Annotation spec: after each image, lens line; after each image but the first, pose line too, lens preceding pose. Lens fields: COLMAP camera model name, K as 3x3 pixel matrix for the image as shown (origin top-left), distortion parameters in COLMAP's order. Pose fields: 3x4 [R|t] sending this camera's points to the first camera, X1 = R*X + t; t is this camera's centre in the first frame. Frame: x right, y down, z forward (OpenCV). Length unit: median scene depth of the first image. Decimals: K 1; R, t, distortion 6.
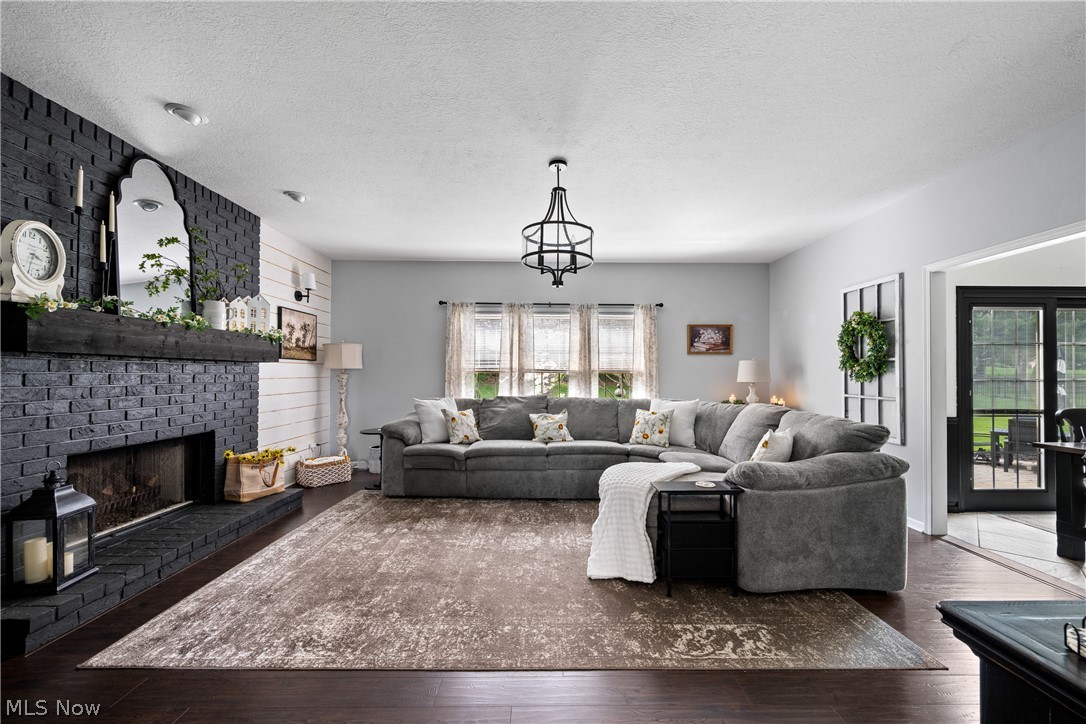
lens RADIAL K [[429.4, 0, 551.9], [0, 429.4, 367.6], [0, 0, 1]] dist [-0.000567, -0.001010]
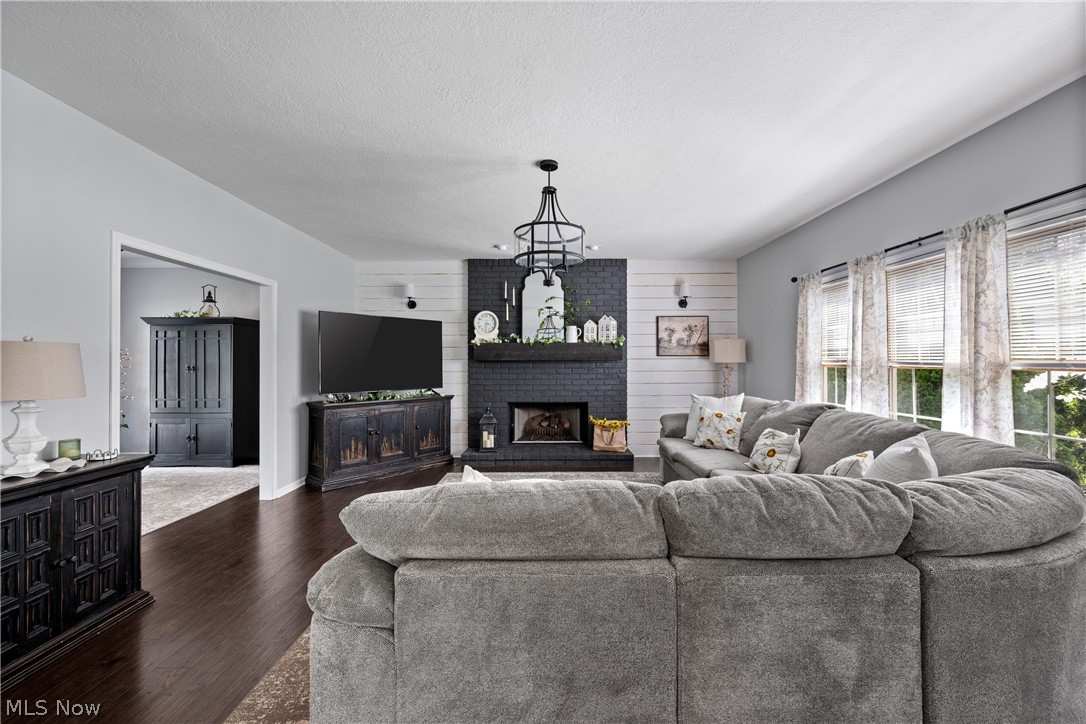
lens RADIAL K [[429.4, 0, 542.7], [0, 429.4, 353.7], [0, 0, 1]] dist [-0.000567, -0.001010]
pose [[-0.023249, -0.024048, -0.999440, 0.891300], [0.019925, 0.999501, -0.024513, -0.003912], [0.999531, -0.020483, -0.022758, 0.878596]]
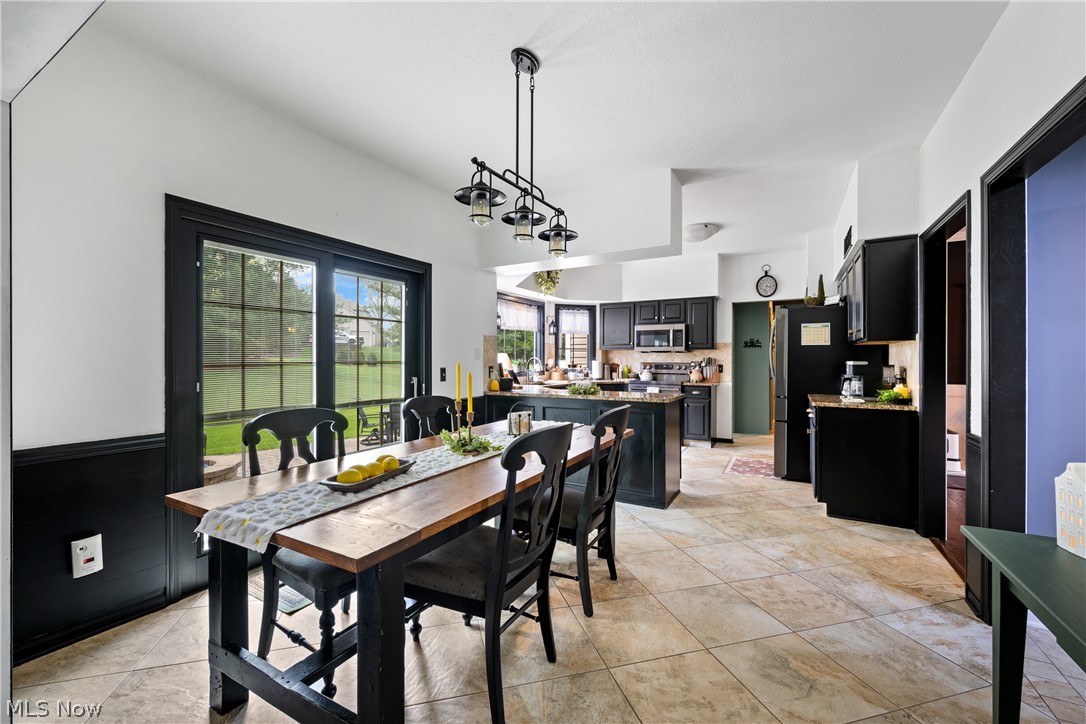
lens RADIAL K [[429.4, 0, 530.3], [0, 429.4, 360.5], [0, 0, 1]] dist [-0.000567, -0.001010]
pose [[0.529277, -0.006362, 0.848425, 0.836742], [-0.015088, 0.999743, 0.016908, 0.006608], [-0.848315, -0.021750, 0.529045, 0.355349]]
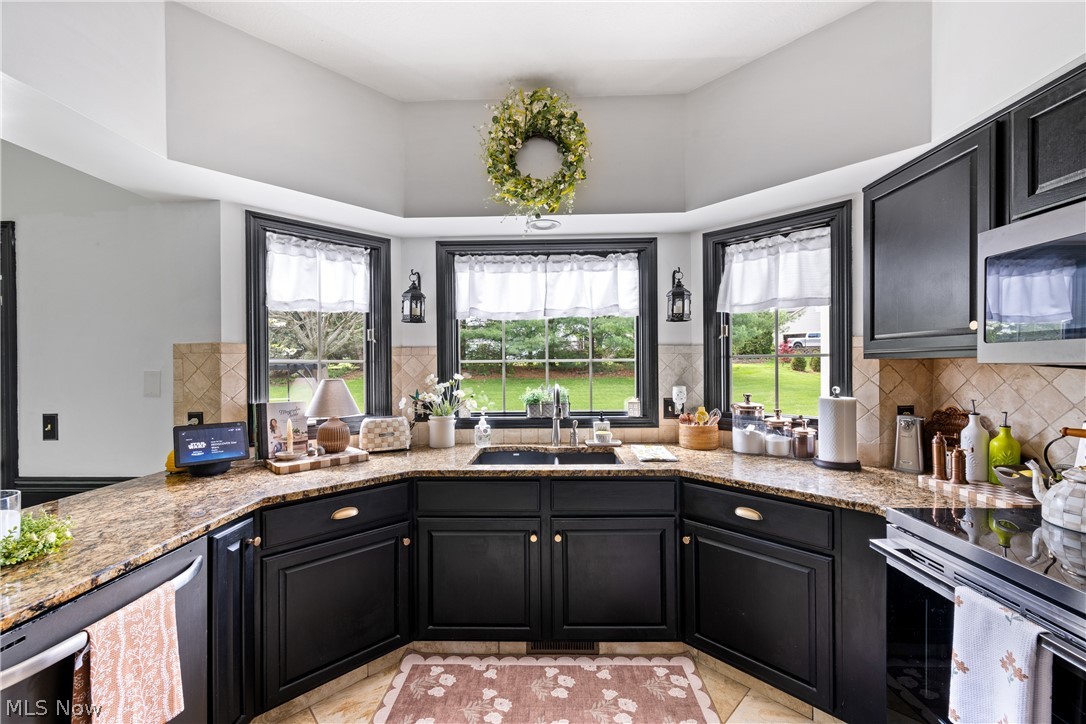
lens RADIAL K [[429.4, 0, 545.5], [0, 429.4, 366.2], [0, 0, 1]] dist [-0.000567, -0.001010]
pose [[0.999392, -0.012329, -0.032608, 2.315054], [0.013044, 0.999677, 0.021809, -0.020223], [0.032329, -0.022221, 0.999230, 0.581109]]
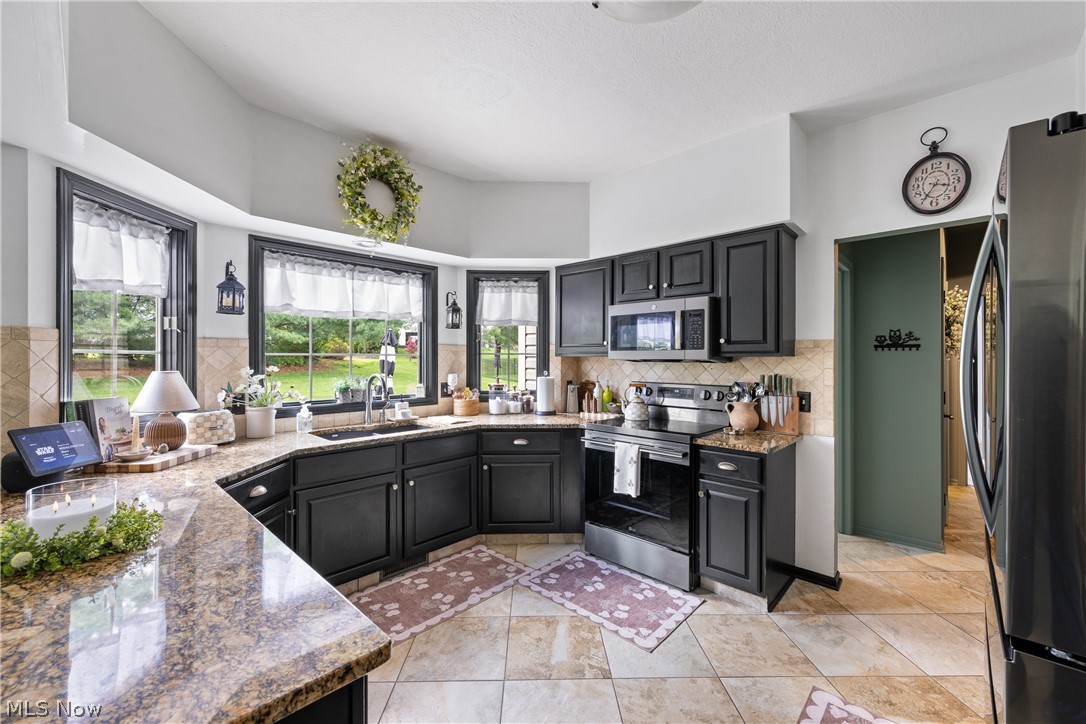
lens RADIAL K [[429.4, 0, 542.9], [0, 429.4, 358.8], [0, 0, 1]] dist [-0.000567, -0.001010]
pose [[0.702190, -0.004386, 0.711976, 1.941266], [-0.010321, 0.999813, 0.016338, -0.023373], [-0.711915, -0.018820, 0.702014, 0.432010]]
